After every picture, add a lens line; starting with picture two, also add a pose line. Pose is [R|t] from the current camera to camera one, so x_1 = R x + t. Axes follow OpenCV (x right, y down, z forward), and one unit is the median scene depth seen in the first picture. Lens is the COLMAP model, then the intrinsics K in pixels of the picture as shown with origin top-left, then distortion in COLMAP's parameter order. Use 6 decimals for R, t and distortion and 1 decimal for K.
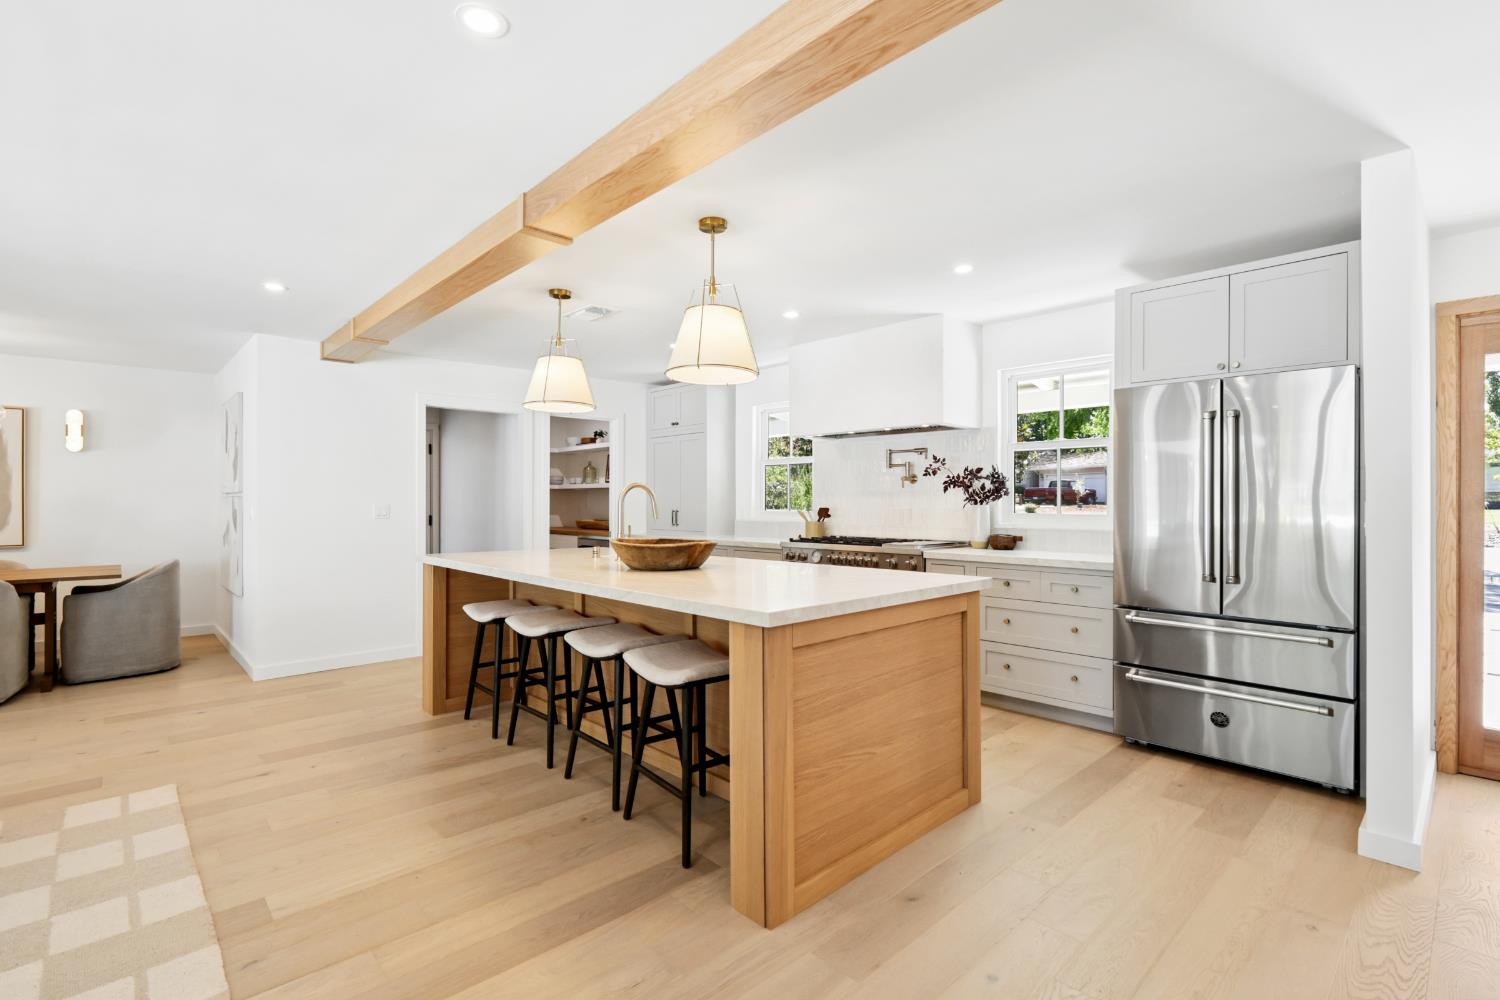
lens RADIAL K [[696.9, 0, 751.9], [0, 696.9, 505.3], [0, 0, 1]] dist [-0.008969, 0.000367]
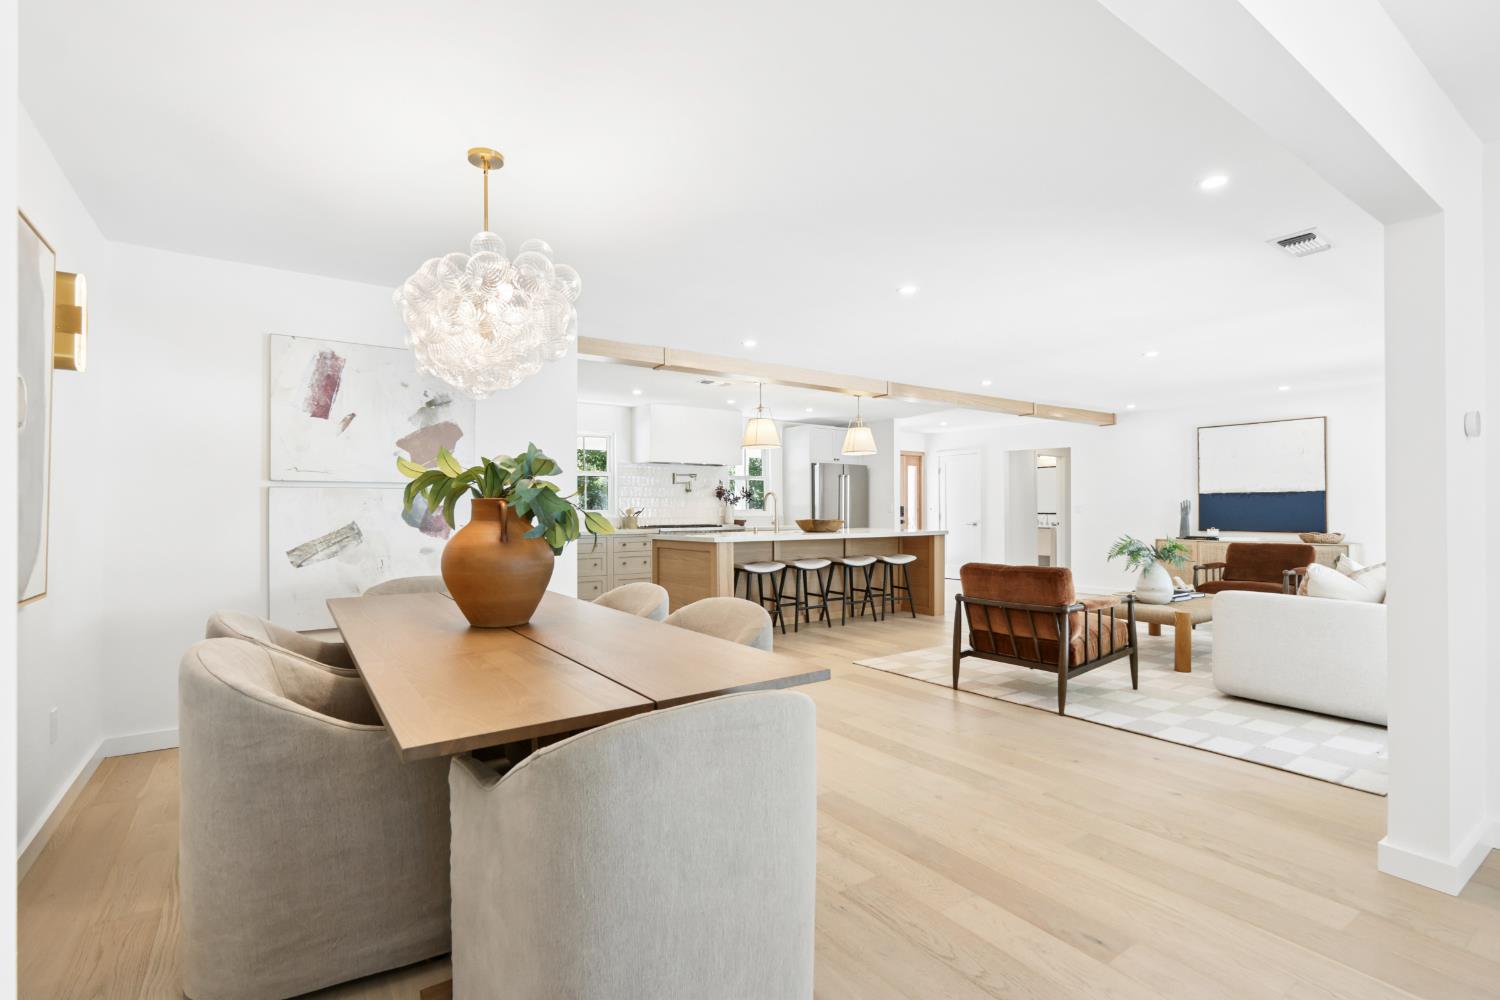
lens RADIAL K [[696.9, 0, 751.9], [0, 696.9, 505.3], [0, 0, 1]] dist [-0.008969, 0.000367]
pose [[0.141102, 0.006842, 0.989971, -1.671490], [0.008414, 0.999932, -0.008110, 0.016407], [-0.989959, 0.009474, 0.141035, 0.645618]]
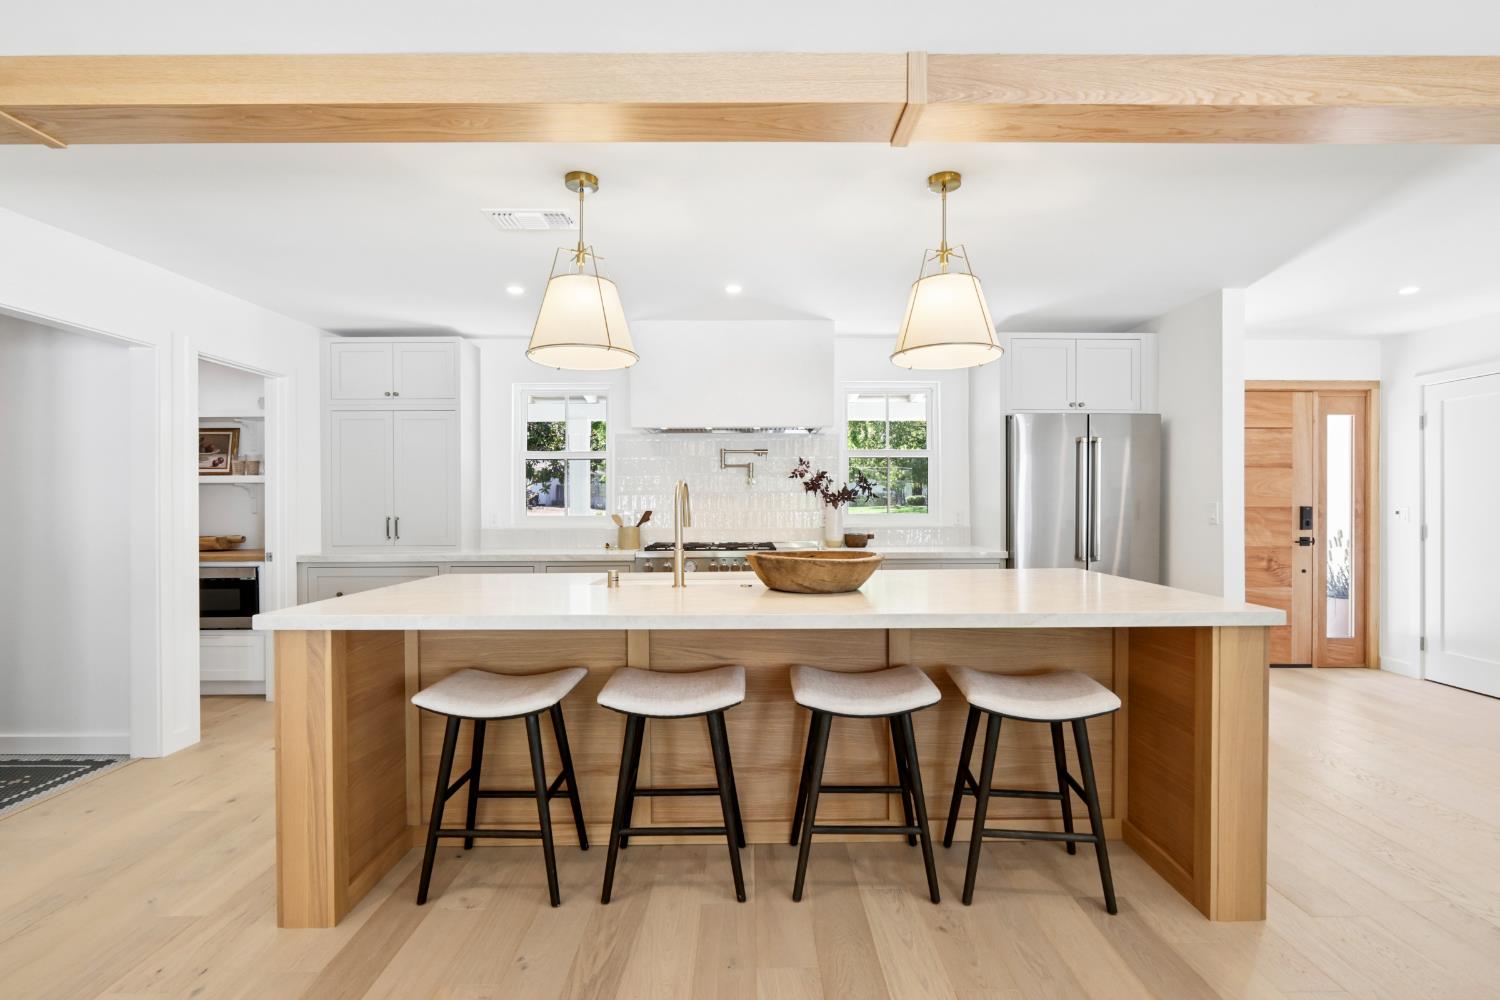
lens RADIAL K [[688.1, 0, 750.2], [0, 688.1, 504.7], [0, 0, 1]] dist [-0.006753, -0.000055]
pose [[0.680422, -0.002526, 0.732816, -0.529299], [0.006446, 0.999976, -0.002538, -0.001105], [-0.732792, 0.006451, 0.680422, 0.373784]]
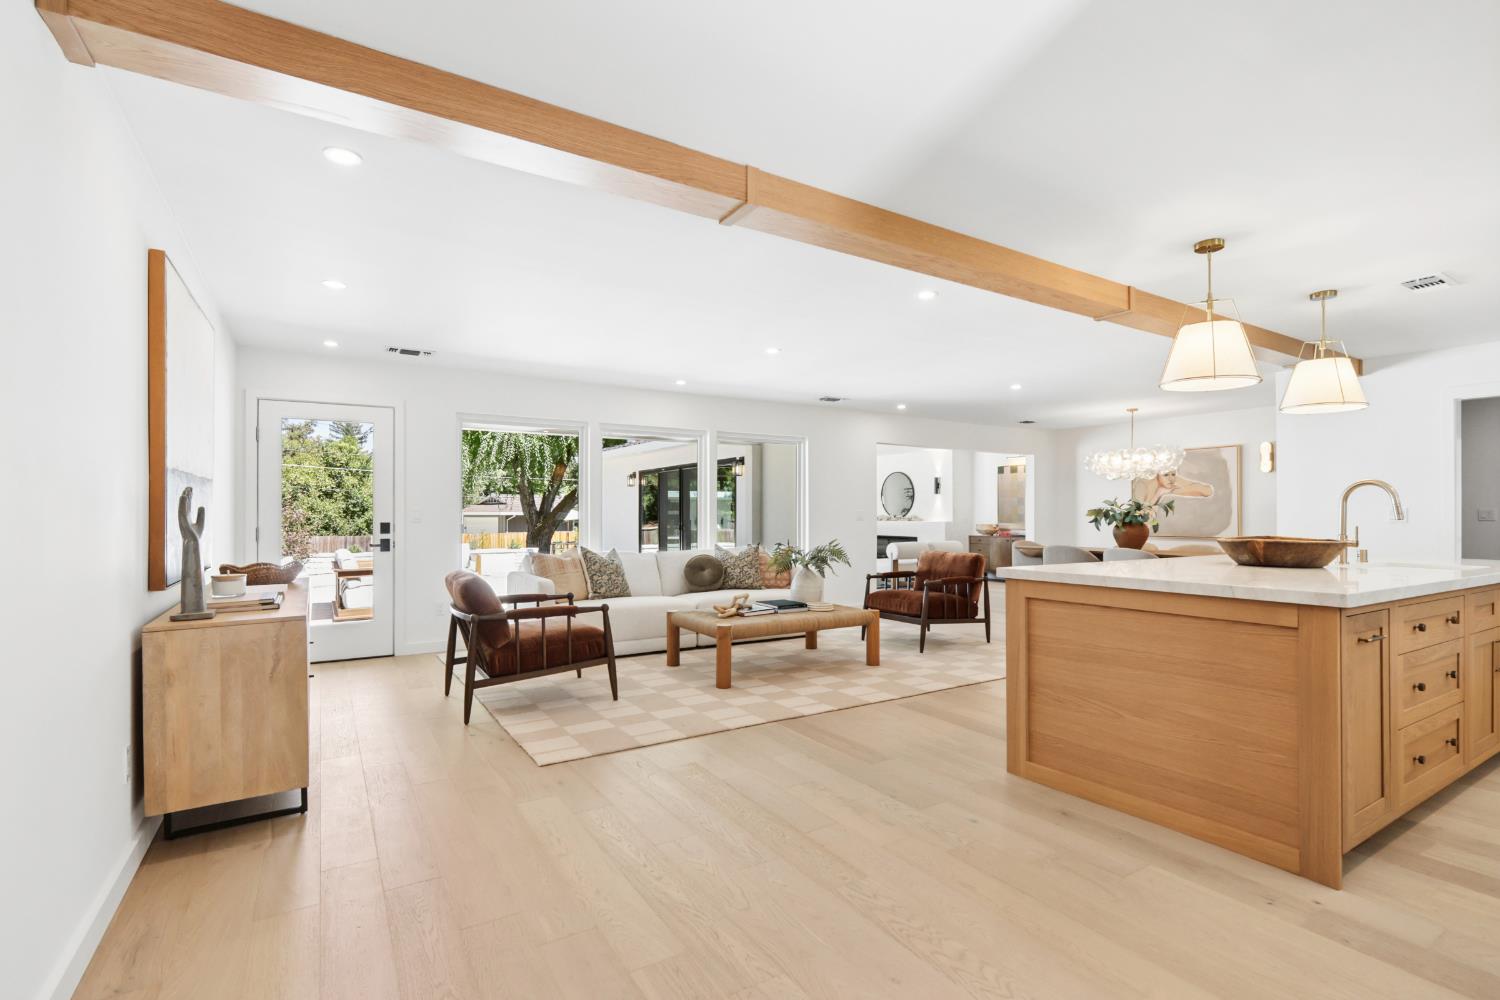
lens RADIAL K [[696.9, 0, 751.9], [0, 696.9, 505.3], [0, 0, 1]] dist [-0.008969, 0.000367]
pose [[-0.192635, -0.012375, -0.981192, 0.724765], [-0.006248, 0.999916, -0.011384, 0.013206], [0.981250, 0.003937, -0.192697, 0.315796]]
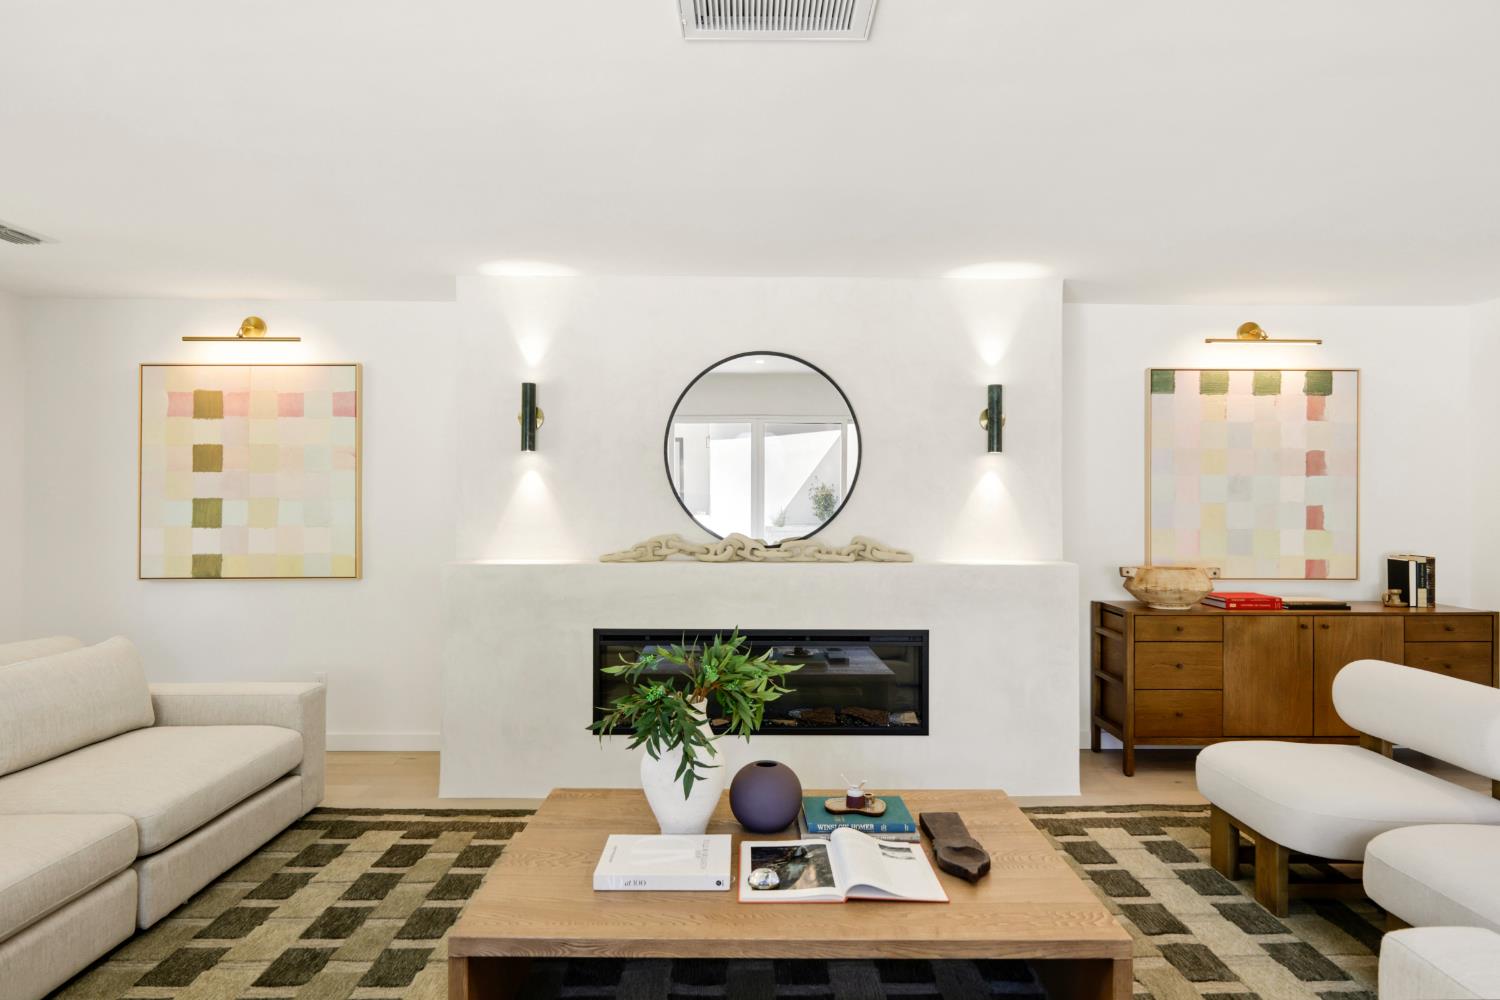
lens RADIAL K [[874.3, 0, 750.0], [0, 874.3, 500.0], [0, 0, 1]] dist [0.000267, 0.000510]
pose [[0.738455, 0.003166, -0.674295, -1.788060], [-0.007682, 0.999964, -0.003719, -0.016237], [0.674259, 0.007926, 0.738453, -0.313541]]
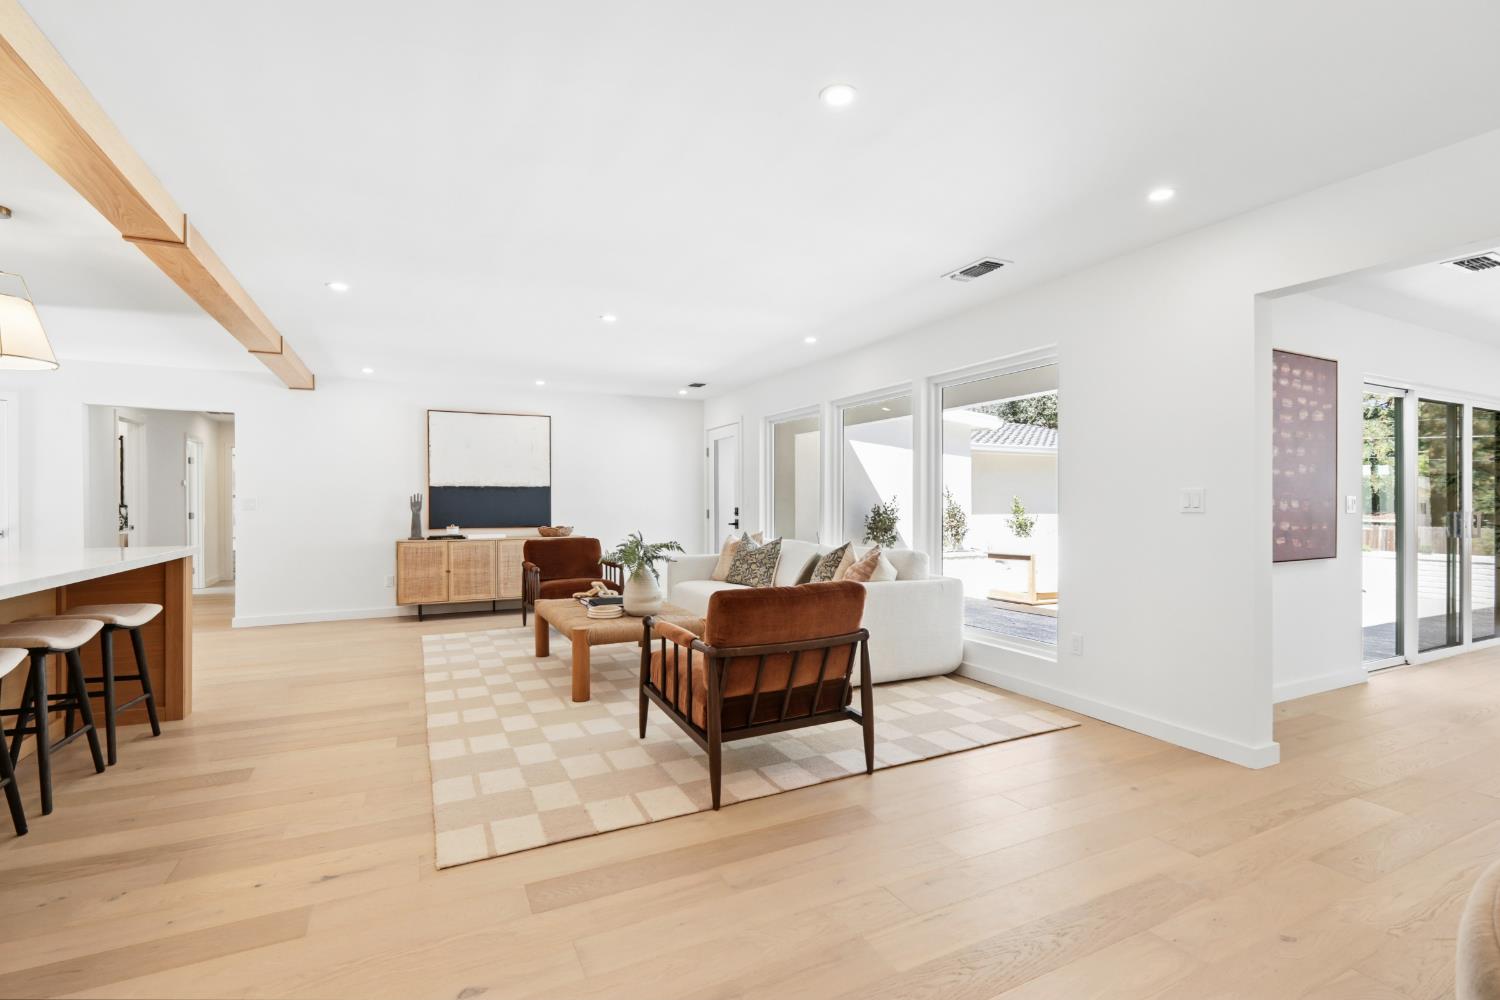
lens RADIAL K [[692.3, 0, 762.8], [0, 692.3, 501.7], [0, 0, 1]] dist [-0.005952, 0.000330]
pose [[-0.959530, 0.004130, 0.281577, -0.882665], [0.005882, 0.999968, 0.005375, 0.011593], [-0.281545, 0.006814, -0.959524, 1.030143]]
